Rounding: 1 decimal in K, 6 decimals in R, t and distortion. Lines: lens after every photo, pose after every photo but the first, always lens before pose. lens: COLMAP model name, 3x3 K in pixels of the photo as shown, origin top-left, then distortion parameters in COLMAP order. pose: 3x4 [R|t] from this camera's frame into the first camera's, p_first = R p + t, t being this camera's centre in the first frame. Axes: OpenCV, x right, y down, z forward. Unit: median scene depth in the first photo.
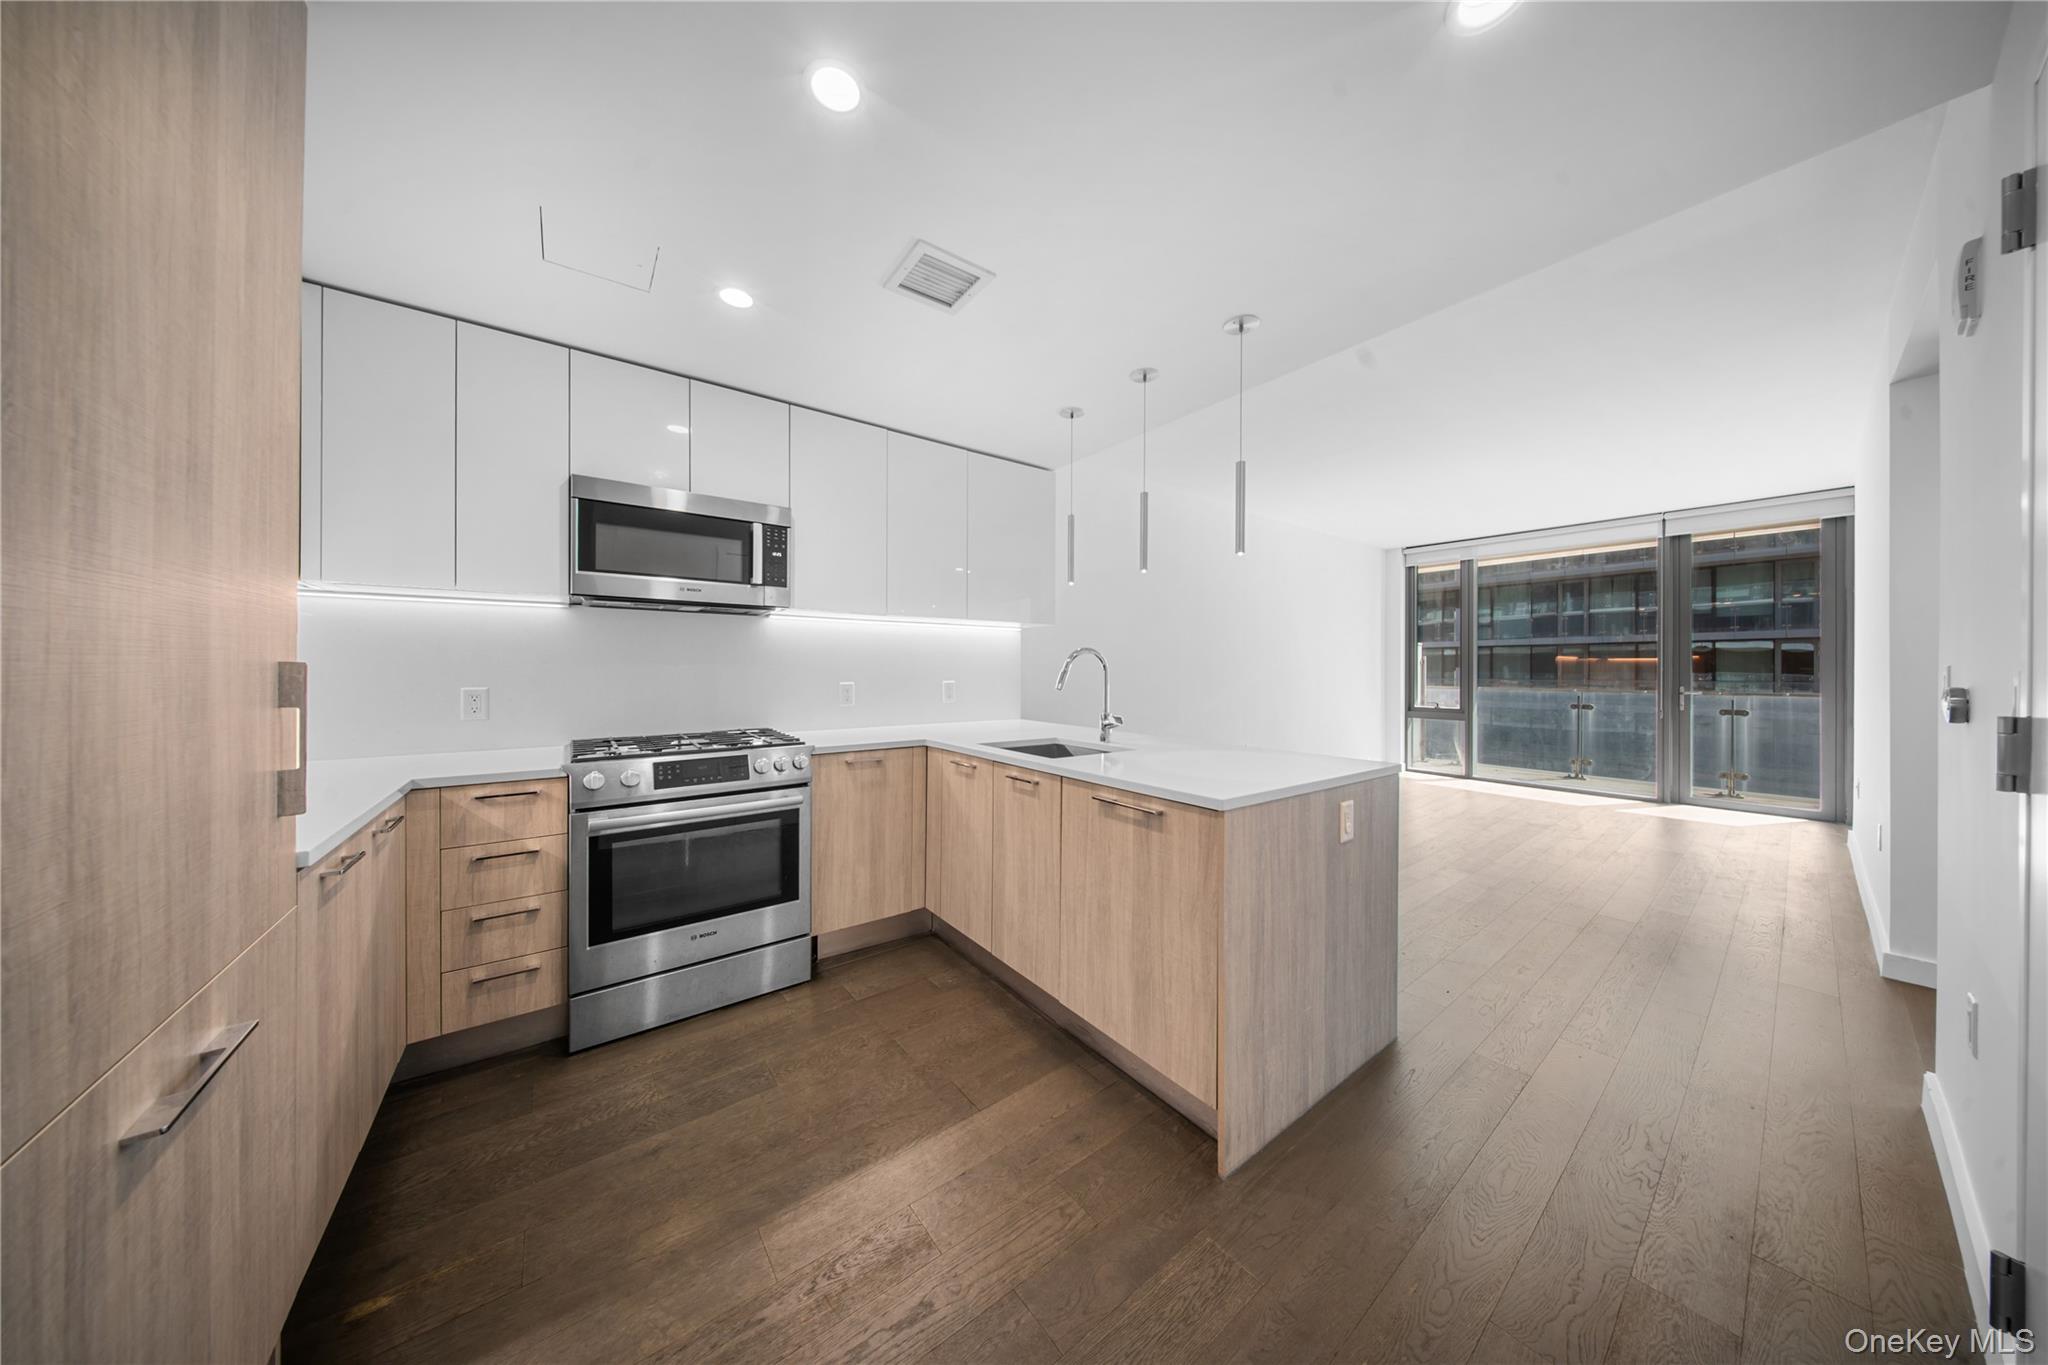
lens RADIAL K [[603.2, 0, 1033.1], [0, 603.2, 671.8], [0, 0, 1]] dist [-0.001754, -0.000518]
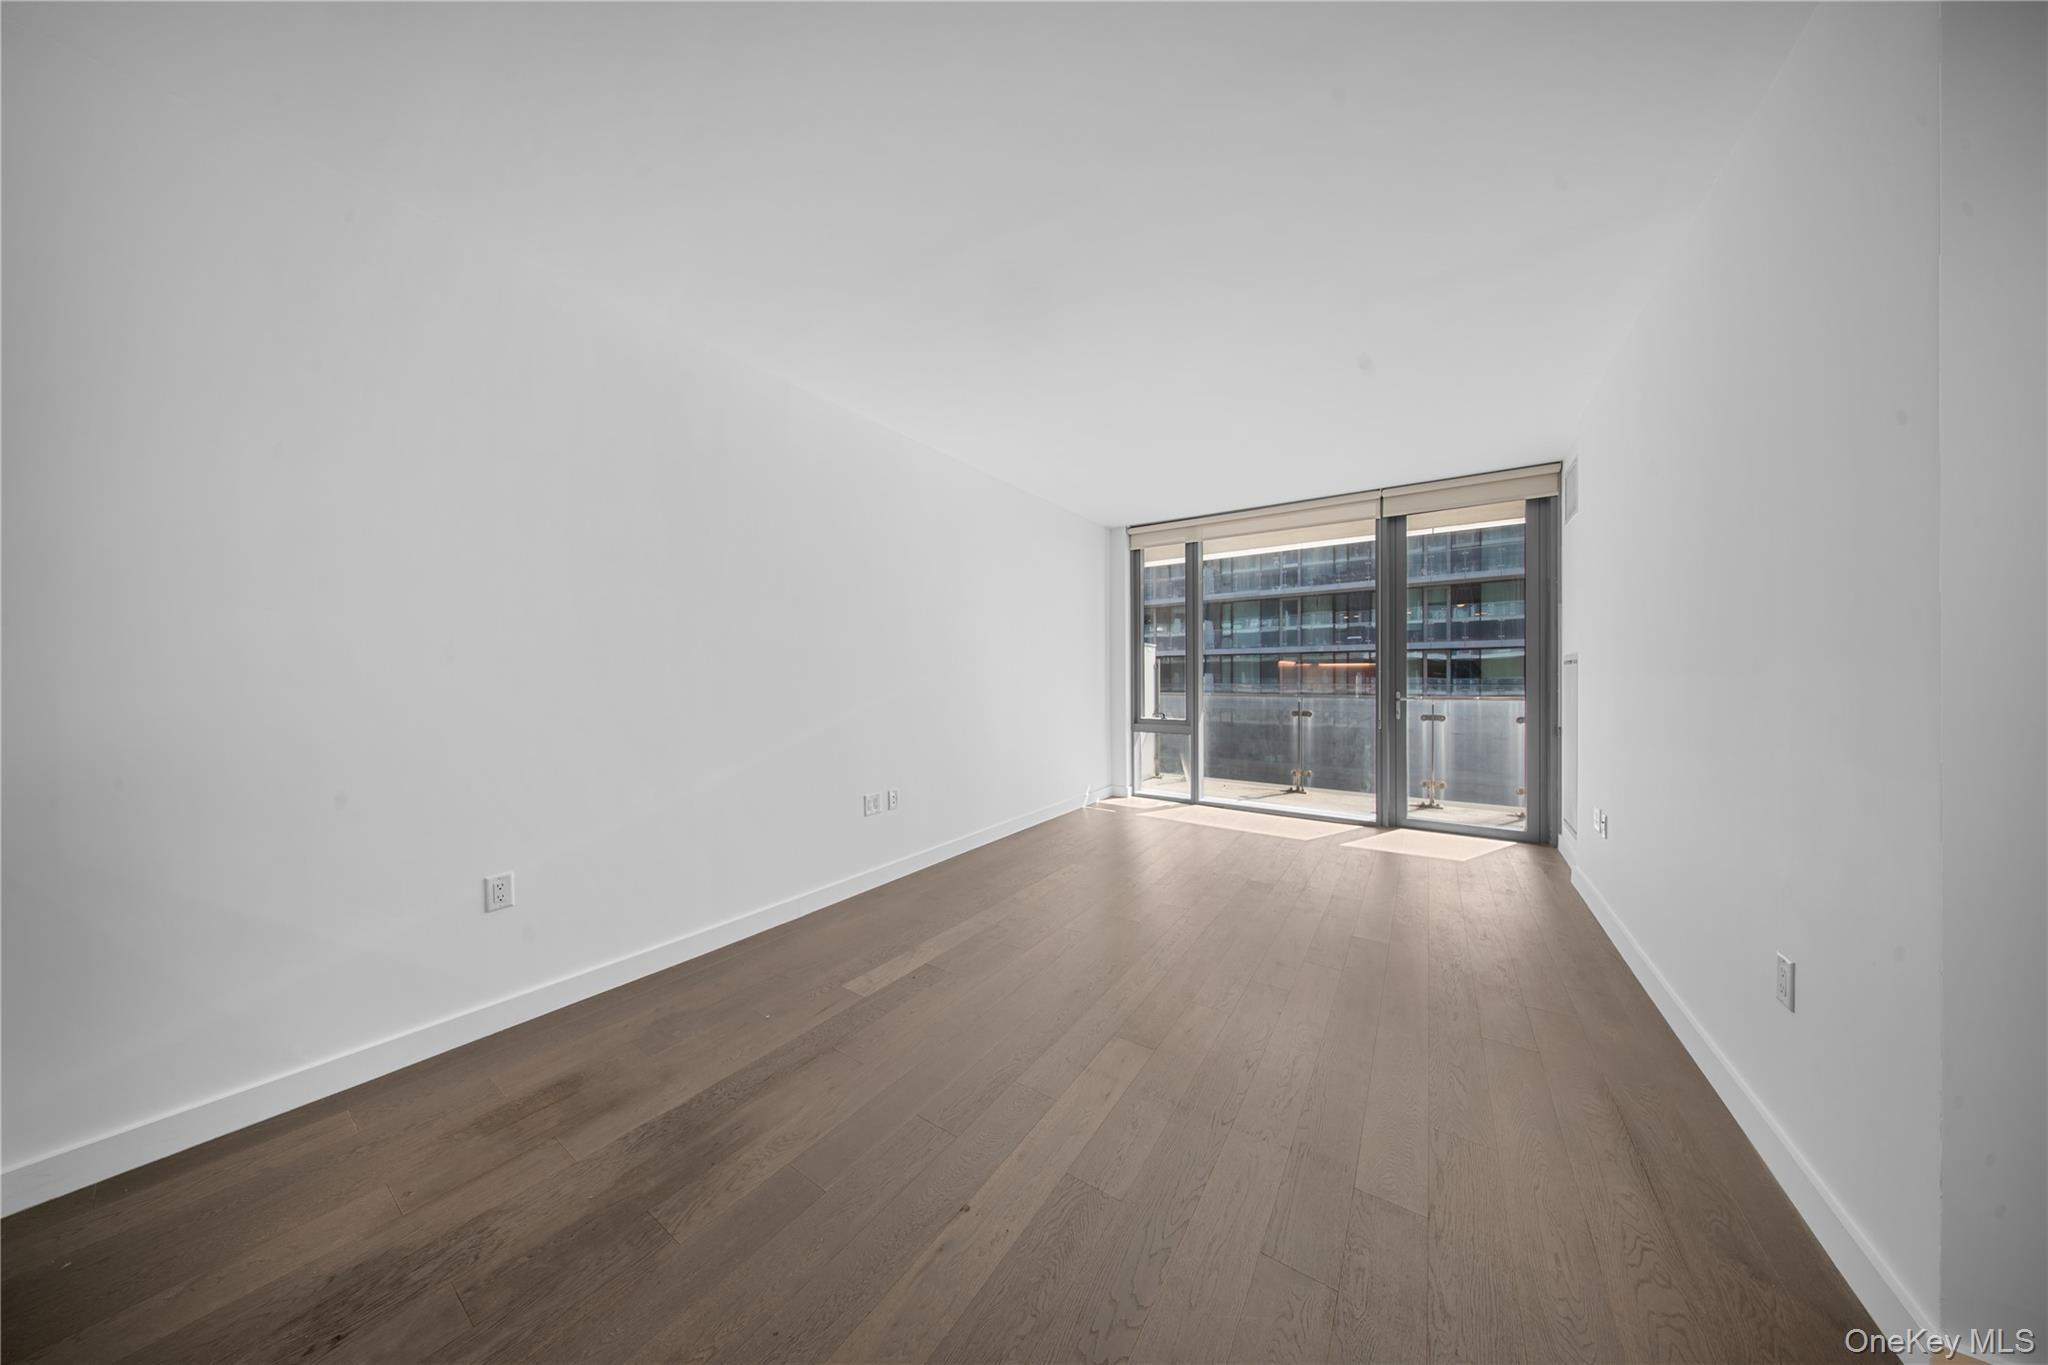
lens RADIAL K [[603.2, 0, 1025.9], [0, 603.2, 680.8], [0, 0, 1]] dist [-0.001754, -0.000518]
pose [[0.949657, -0.005530, 0.313243, 0.215518], [0.004681, 0.999983, 0.003462, 0.002478], [-0.313257, -0.001821, 0.949667, 0.249629]]
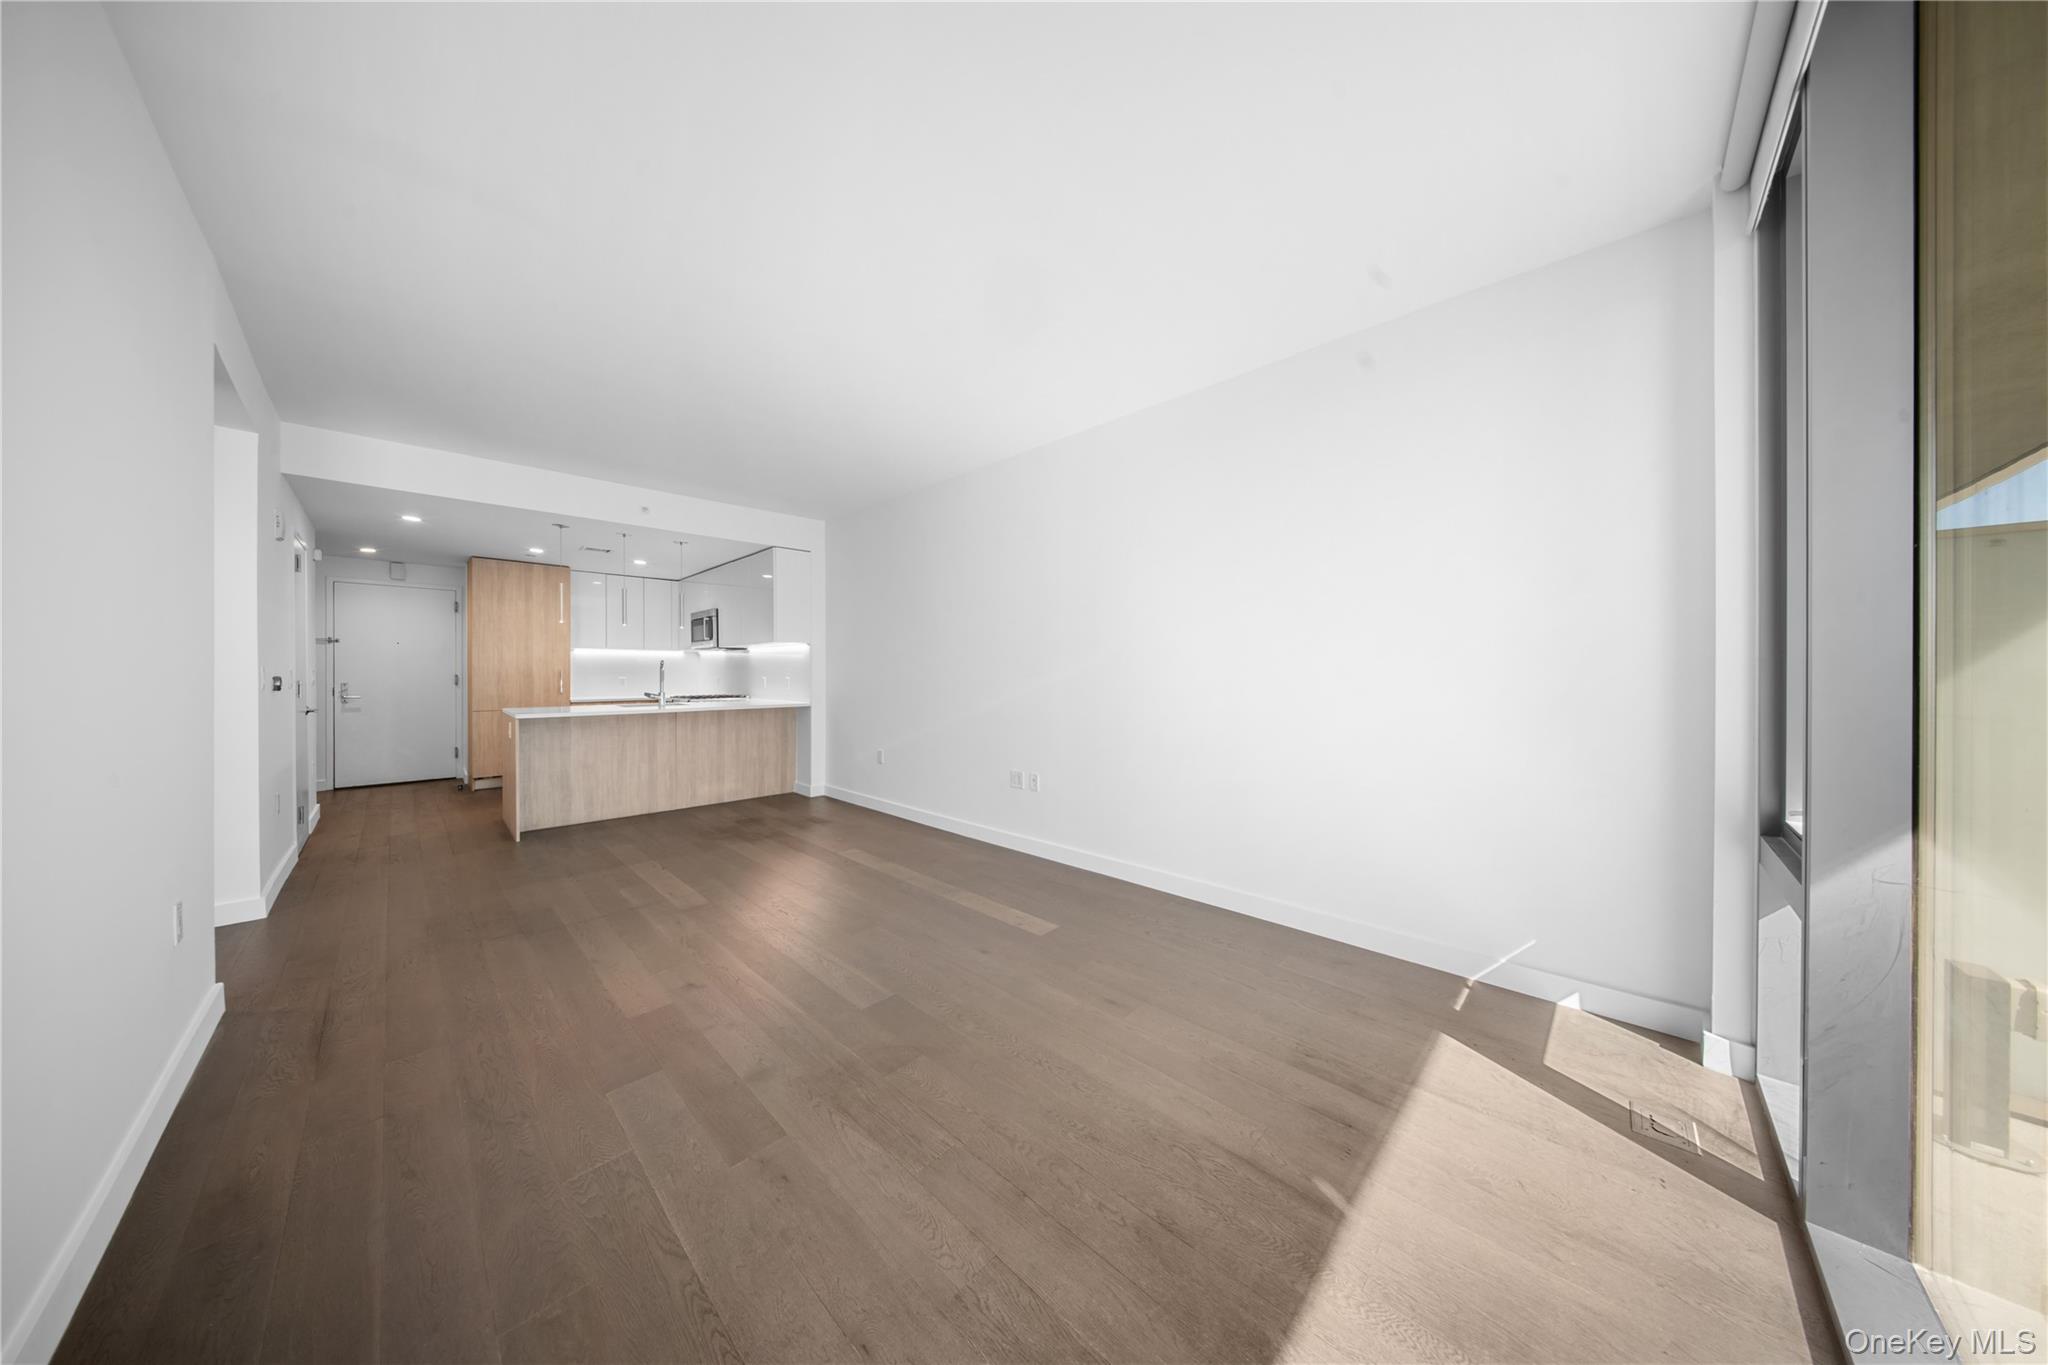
lens RADIAL K [[603.2, 0, 1025.7], [0, 603.2, 677.3], [0, 0, 1]] dist [-0.001754, -0.000518]
pose [[0.143947, -0.002633, -0.989582, 0.842402], [0.001680, 0.999996, -0.002416, 0.007067], [0.989584, -0.001315, 0.143951, 0.690780]]
